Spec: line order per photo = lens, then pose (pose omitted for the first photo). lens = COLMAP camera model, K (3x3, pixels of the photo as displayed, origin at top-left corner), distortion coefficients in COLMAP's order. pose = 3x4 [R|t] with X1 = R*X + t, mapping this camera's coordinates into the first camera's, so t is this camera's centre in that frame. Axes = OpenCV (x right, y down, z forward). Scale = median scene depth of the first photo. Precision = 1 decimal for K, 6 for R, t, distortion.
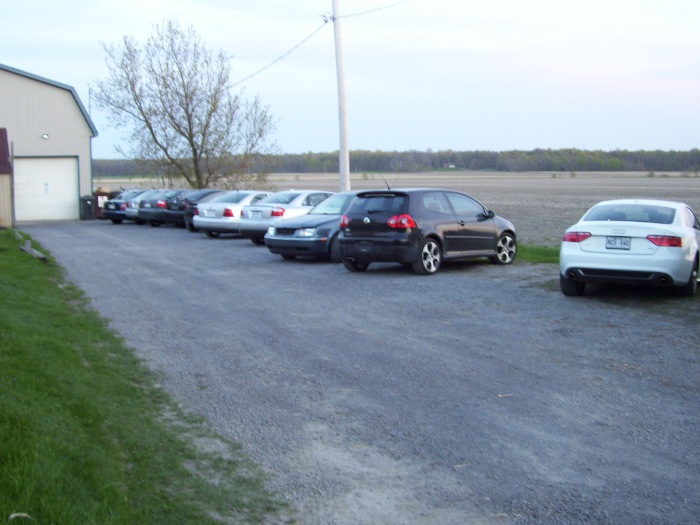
lens RADIAL K [[908.0, 0, 350.0], [0, 908.0, 266.4], [0, 0, 1]] dist [-0.104128, 0.000000]
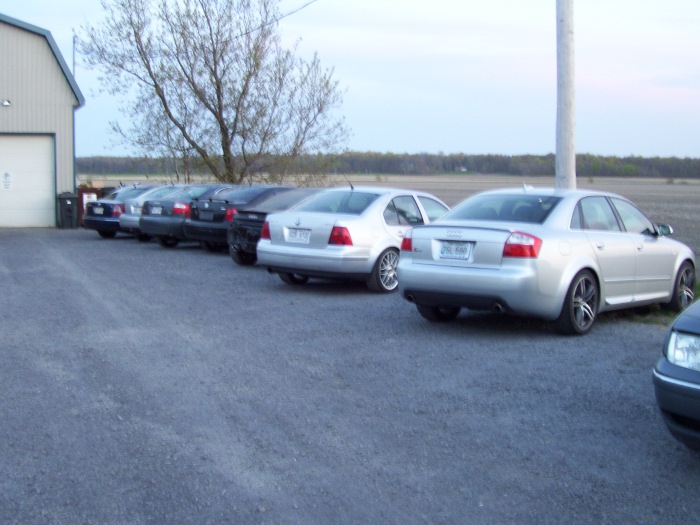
lens RADIAL K [[908.0, 0, 350.5], [0, 908.0, 259.7], [0, 0, 1]] dist [-0.104128, 0.000000]
pose [[0.999824, 0.017951, -0.005451, -0.071043], [-0.018000, 0.999795, -0.009248, -0.024383], [0.005284, 0.009345, 0.999942, 0.312416]]
